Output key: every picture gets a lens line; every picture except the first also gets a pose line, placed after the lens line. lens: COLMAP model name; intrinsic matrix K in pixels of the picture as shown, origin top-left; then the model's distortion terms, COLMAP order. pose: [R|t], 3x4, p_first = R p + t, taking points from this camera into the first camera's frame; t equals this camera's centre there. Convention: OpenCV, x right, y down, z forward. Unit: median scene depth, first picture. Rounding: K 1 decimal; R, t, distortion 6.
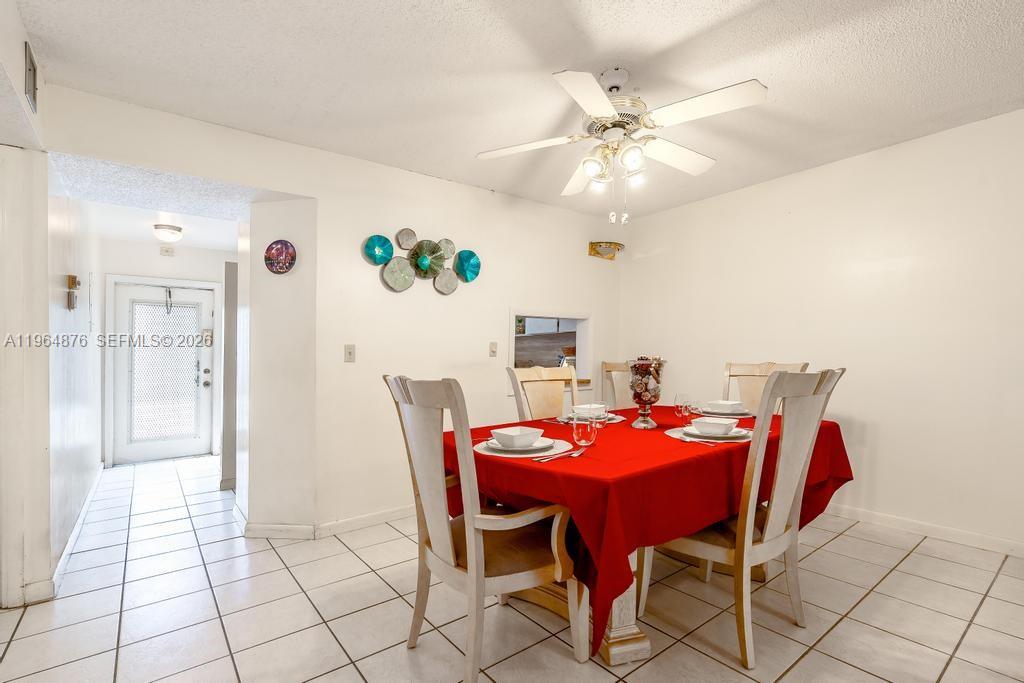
lens RADIAL K [[475.2, 0, 532.4], [0, 475.2, 347.1], [0, 0, 1]] dist [-0.008720, -0.000184]
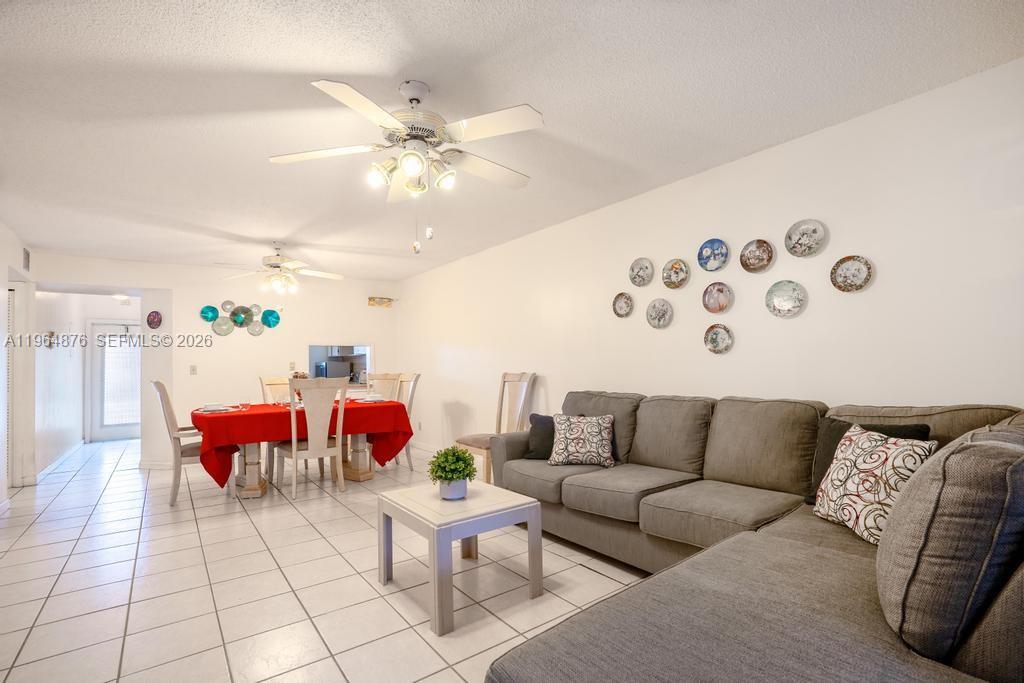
lens RADIAL K [[475.2, 0, 507.0], [0, 475.2, 345.1], [0, 0, 1]] dist [-0.008720, -0.000184]
pose [[0.998361, -0.008631, -0.056576, 0.896323], [0.007175, 0.999639, -0.025880, -0.024040], [0.056779, 0.025432, 0.998063, -0.742380]]
